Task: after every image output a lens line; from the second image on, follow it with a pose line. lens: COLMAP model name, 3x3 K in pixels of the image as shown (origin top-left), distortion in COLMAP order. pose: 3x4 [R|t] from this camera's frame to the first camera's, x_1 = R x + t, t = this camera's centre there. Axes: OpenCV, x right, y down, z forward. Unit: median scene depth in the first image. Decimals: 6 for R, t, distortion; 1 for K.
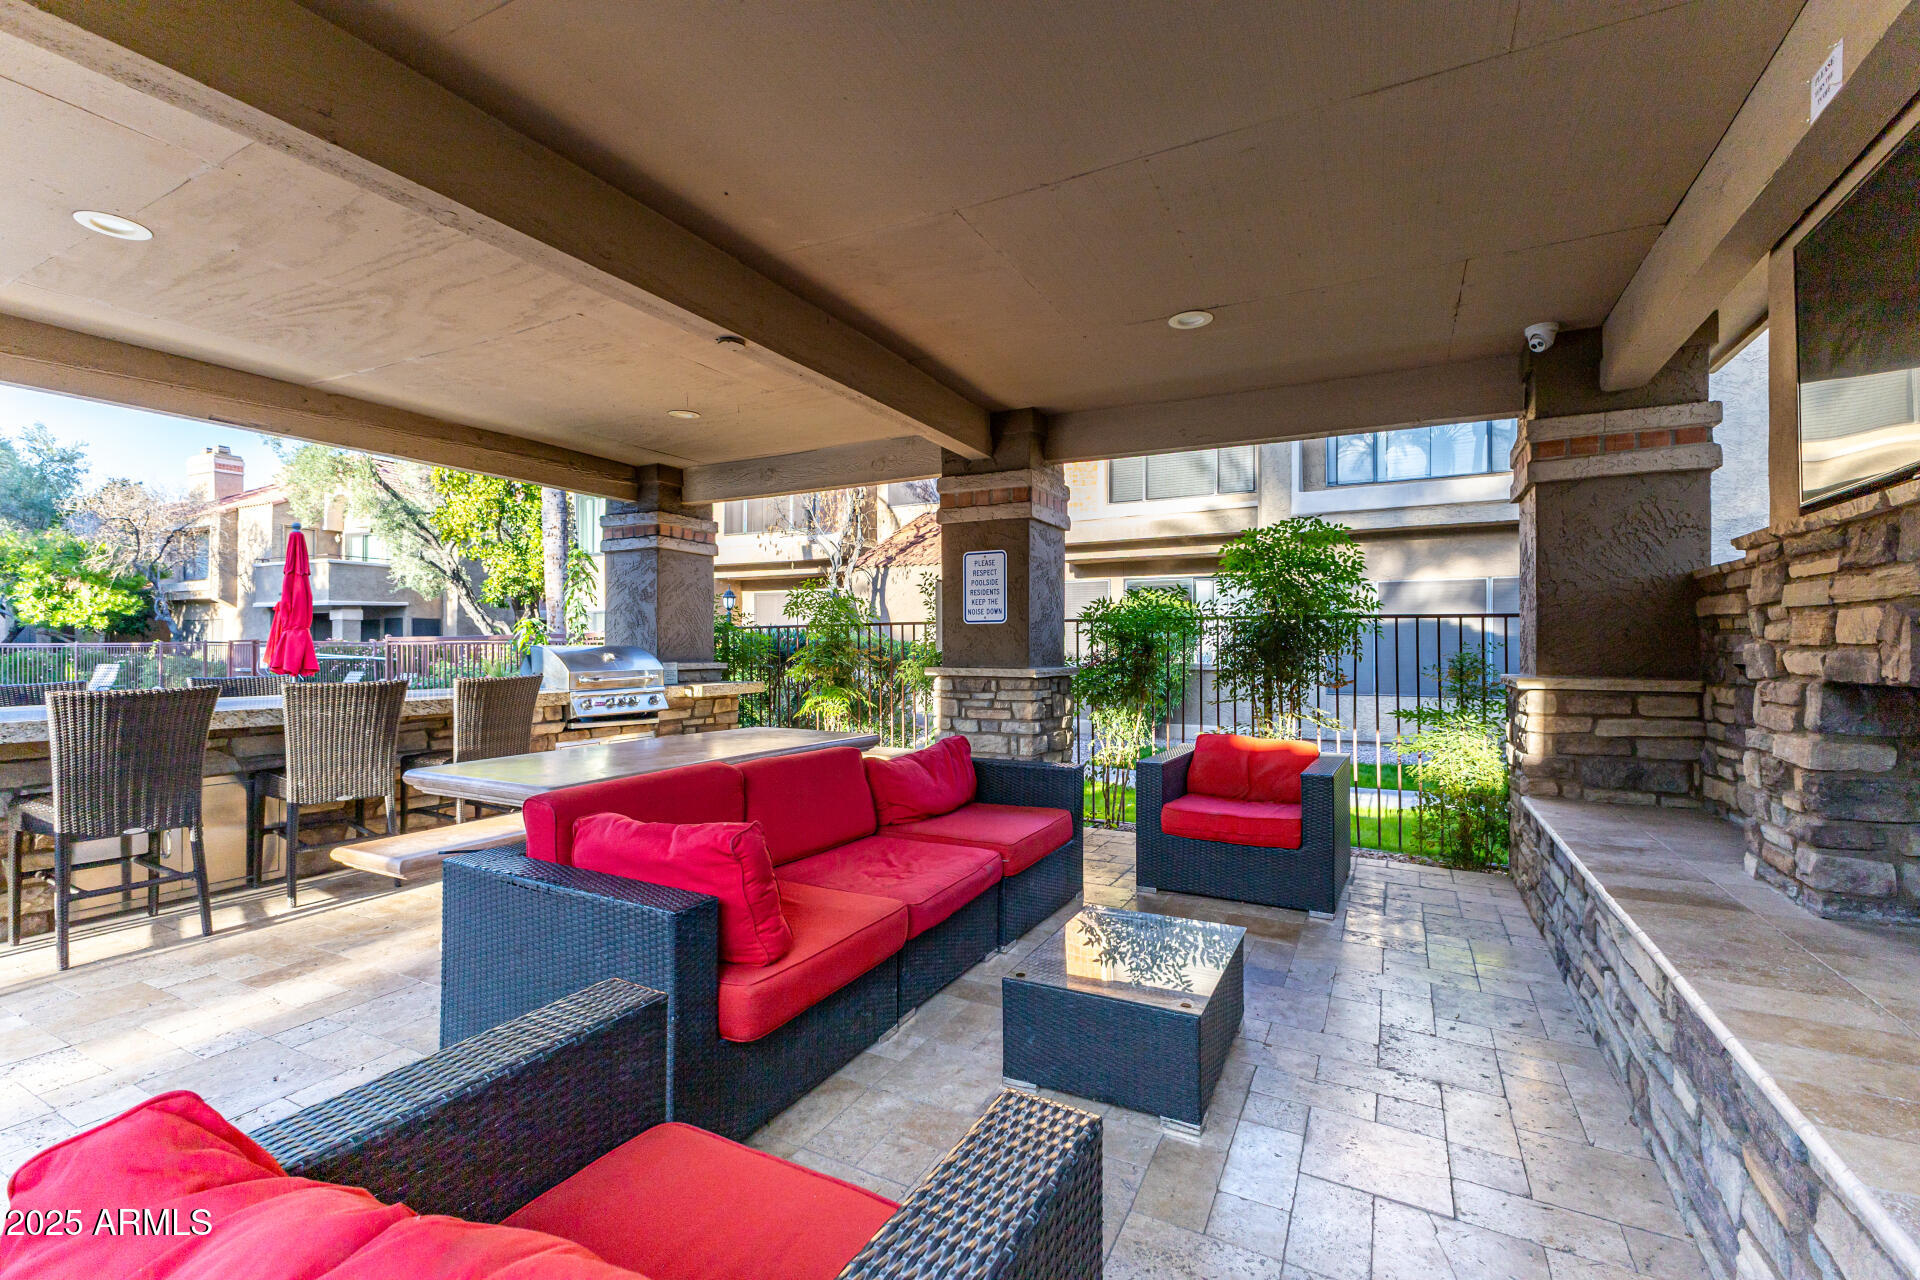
lens RADIAL K [[826.8, 0, 961.6], [0, 826.8, 644.7], [0, 0, 1]] dist [0.011097, -0.002584]
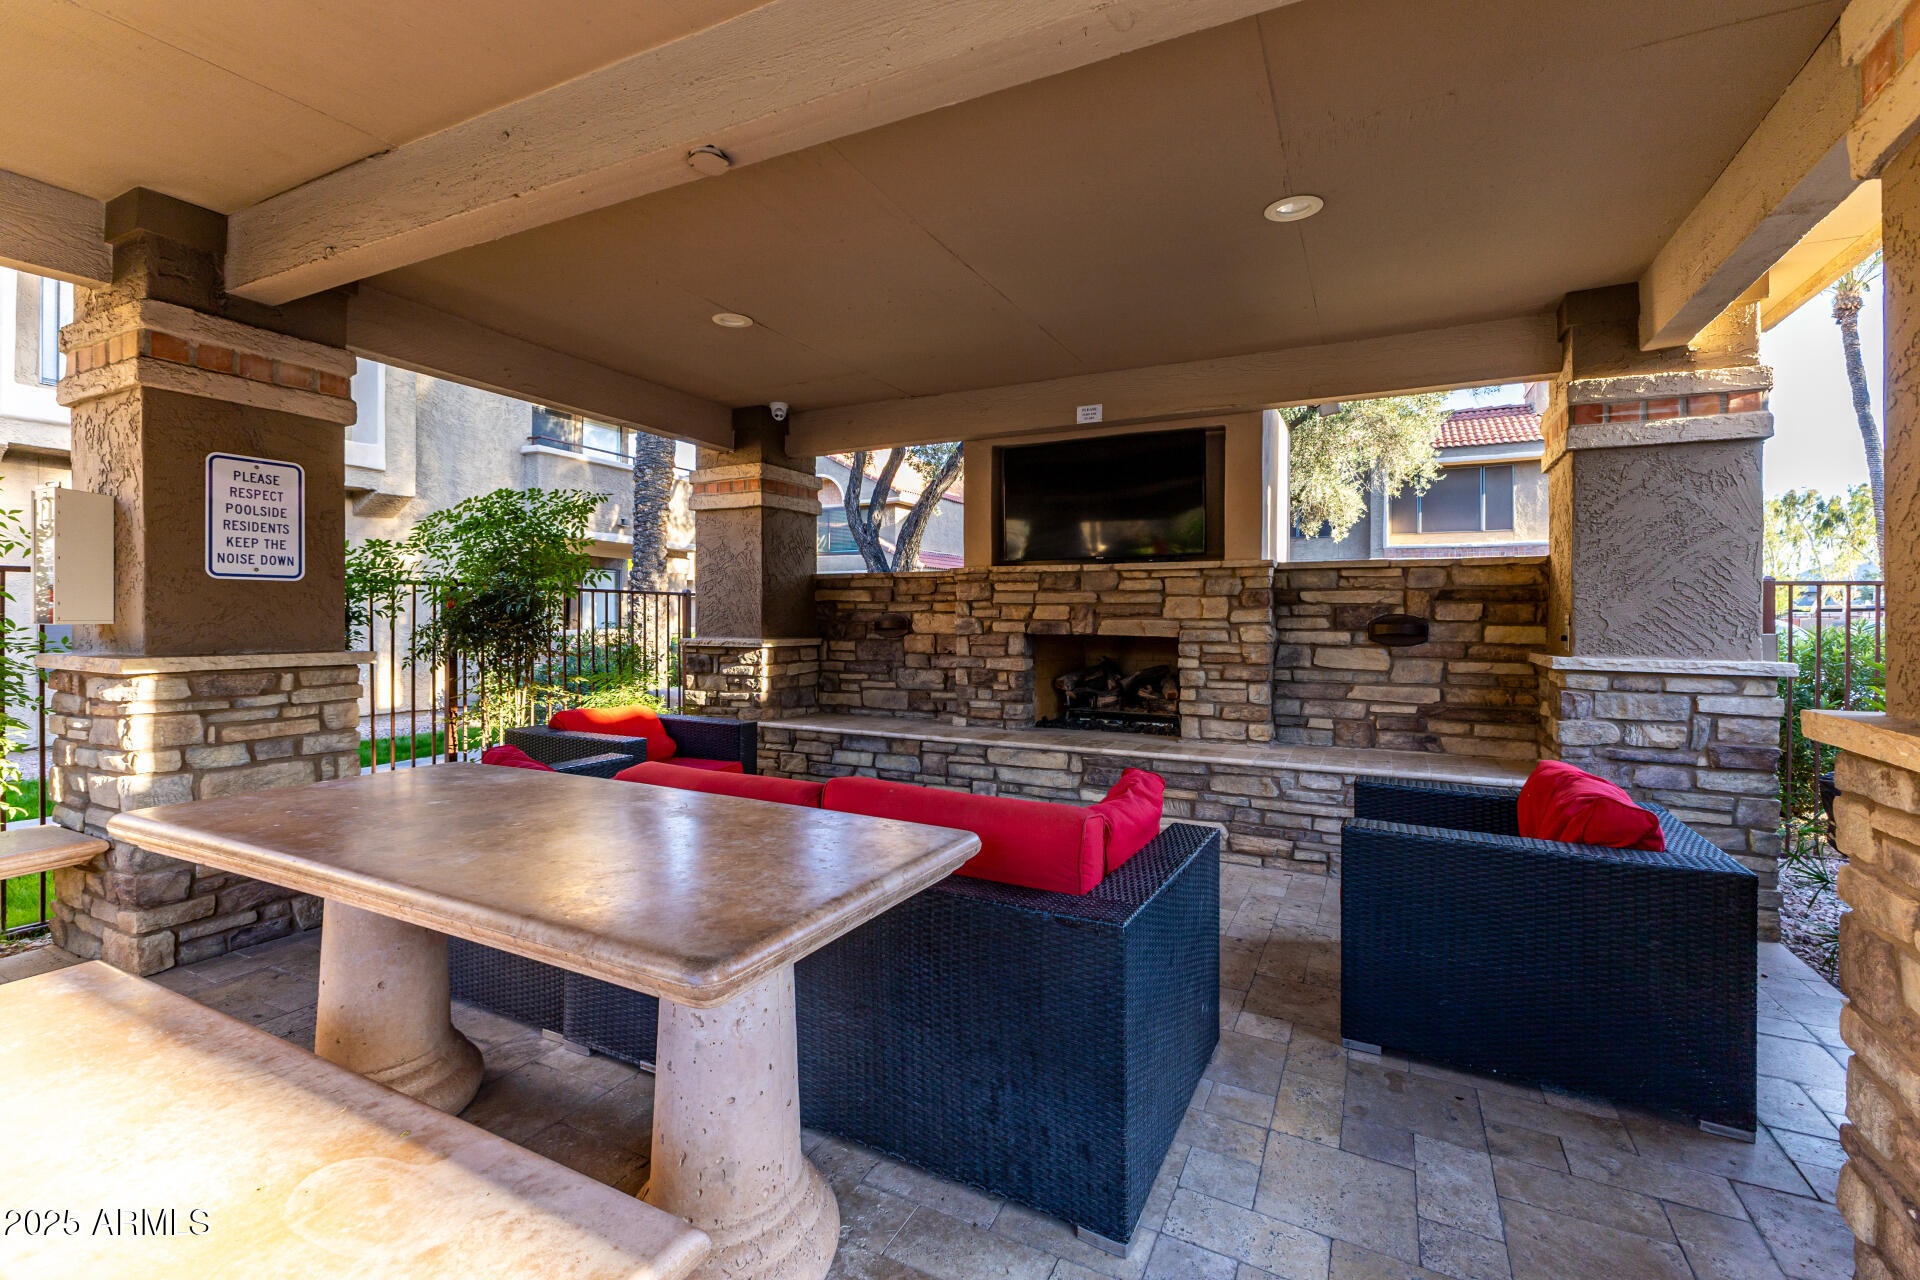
lens RADIAL K [[826.8, 0, 963.9], [0, 826.8, 625.3], [0, 0, 1]] dist [0.011097, -0.002584]
pose [[-0.001651, -0.013477, 0.999908, -0.580261], [-0.013055, 0.999824, 0.013454, -0.007497], [-0.999913, -0.013032, -0.001827, 0.495700]]
